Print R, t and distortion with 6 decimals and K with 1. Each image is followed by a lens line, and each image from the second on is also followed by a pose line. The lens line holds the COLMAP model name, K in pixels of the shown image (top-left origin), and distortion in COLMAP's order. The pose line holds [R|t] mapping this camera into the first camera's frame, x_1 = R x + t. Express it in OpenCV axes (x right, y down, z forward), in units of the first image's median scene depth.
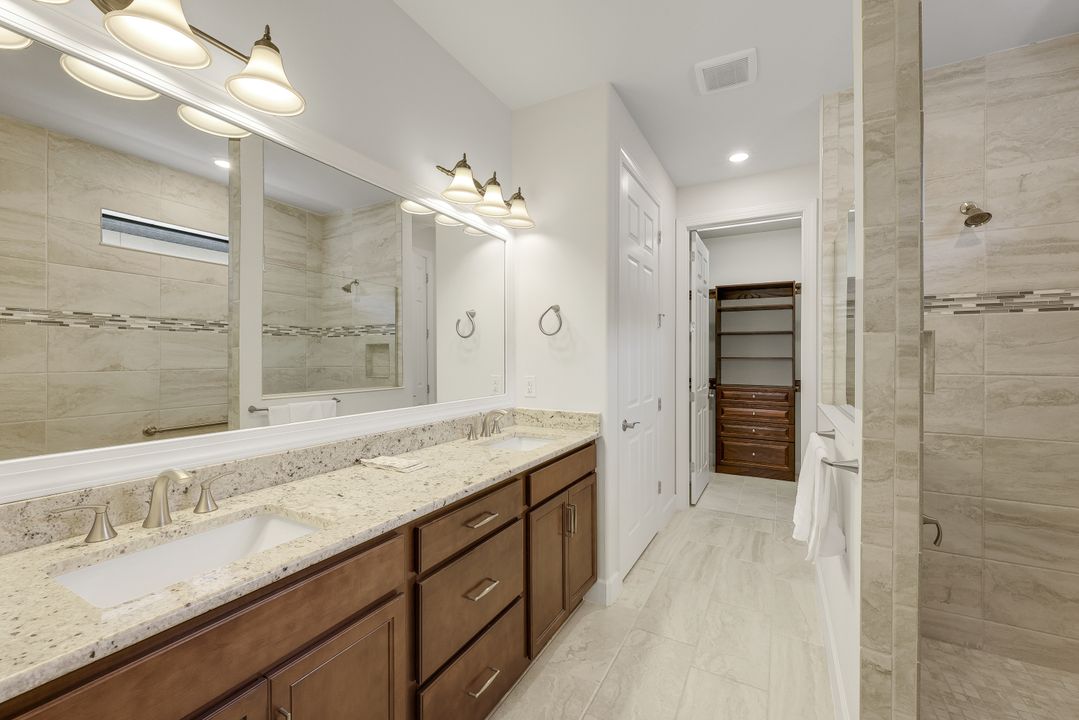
lens RADIAL K [[442.4, 0, 542.8], [0, 442.4, 358.2], [0, 0, 1]] dist [0.004537, 0.001023]
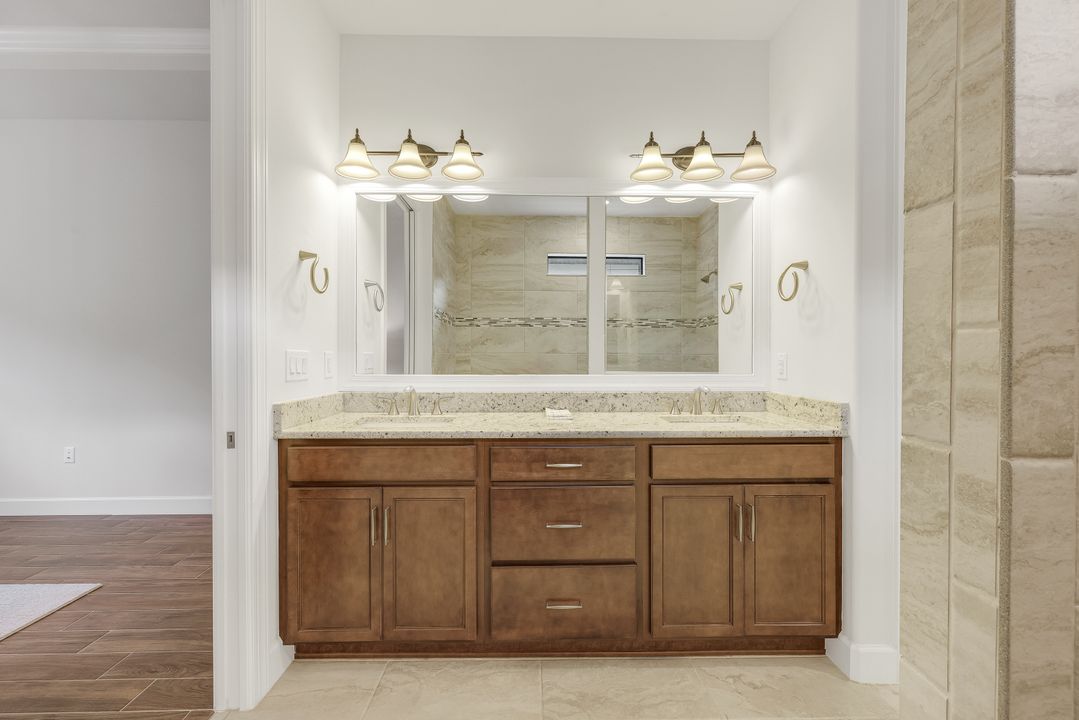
lens RADIAL K [[442.4, 0, 544.0], [0, 442.4, 359.0], [0, 0, 1]] dist [0.004537, 0.001023]
pose [[0.499875, 0.005874, -0.866077, 0.491499], [-0.002750, 0.999983, 0.005195, 0.049663], [0.866093, -0.000215, 0.499883, 0.222822]]
